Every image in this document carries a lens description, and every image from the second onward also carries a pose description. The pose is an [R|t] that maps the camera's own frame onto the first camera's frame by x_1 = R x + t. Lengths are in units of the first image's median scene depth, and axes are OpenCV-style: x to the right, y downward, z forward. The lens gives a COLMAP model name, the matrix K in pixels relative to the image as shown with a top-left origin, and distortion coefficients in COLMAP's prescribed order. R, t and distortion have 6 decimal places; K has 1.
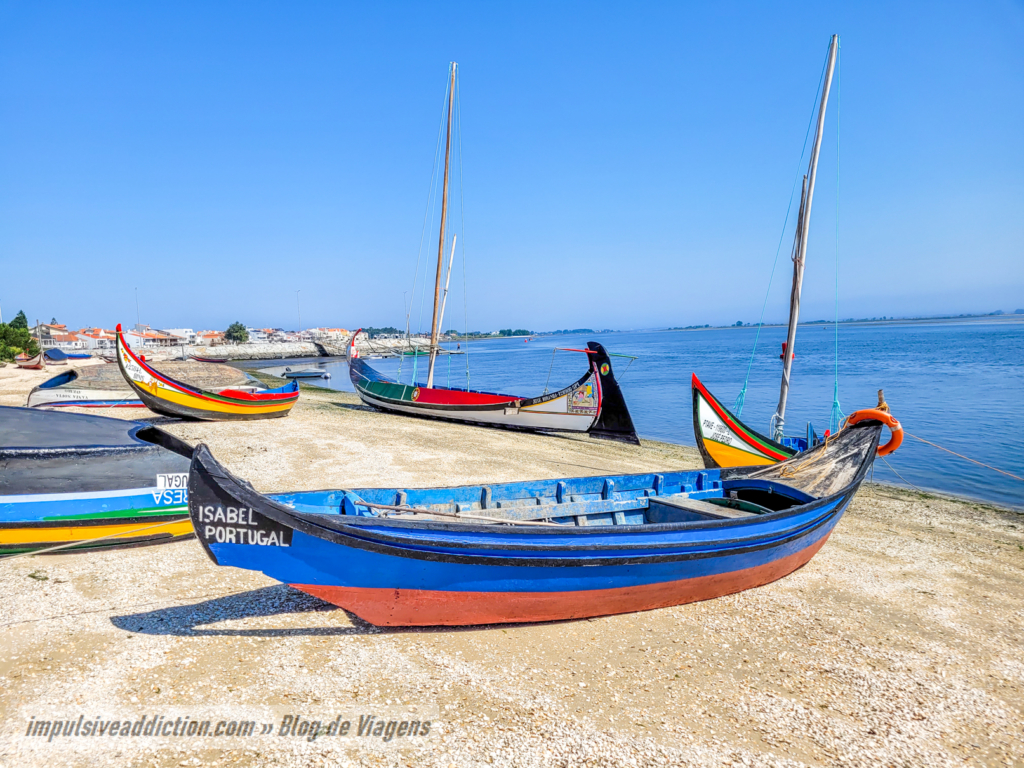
lens RADIAL K [[765.3, 0, 507.0], [0, 765.3, 386.1], [0, 0, 1]] dist [0.041100, -0.002434]
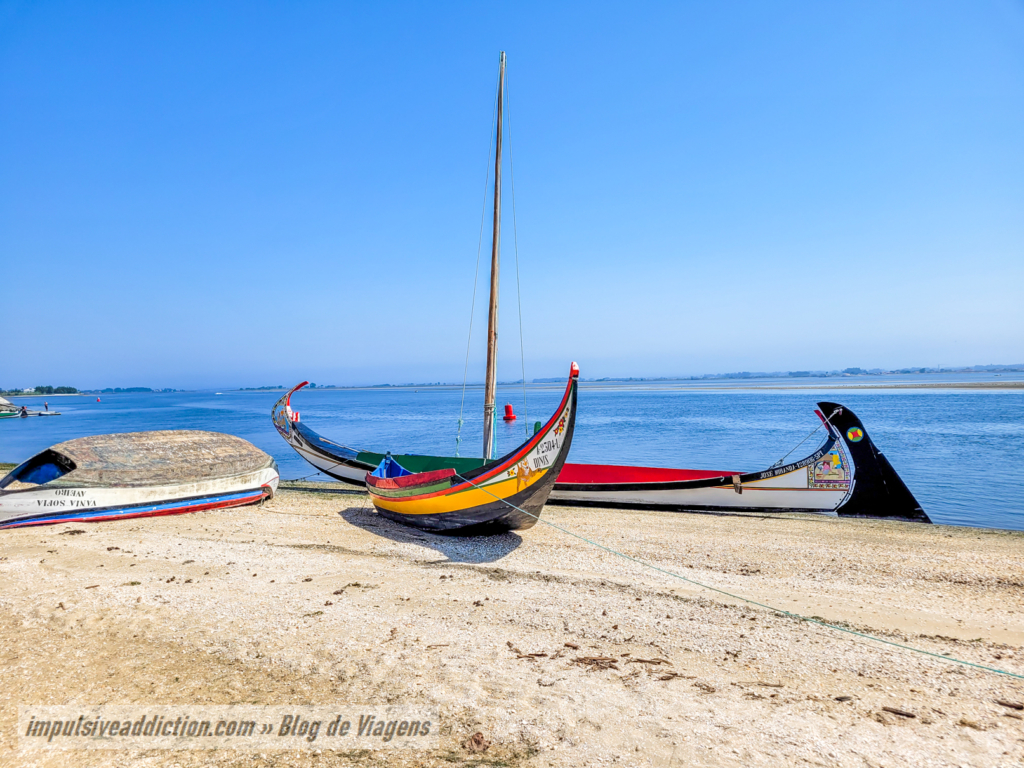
lens RADIAL K [[765.3, 0, 507.8], [0, 765.3, 389.0], [0, 0, 1]] dist [0.041100, -0.002434]
pose [[0.853011, 0.018278, 0.521573, -0.575594], [0.021336, 0.997330, -0.069843, -0.018551], [-0.521457, 0.070705, 0.850343, 0.421171]]
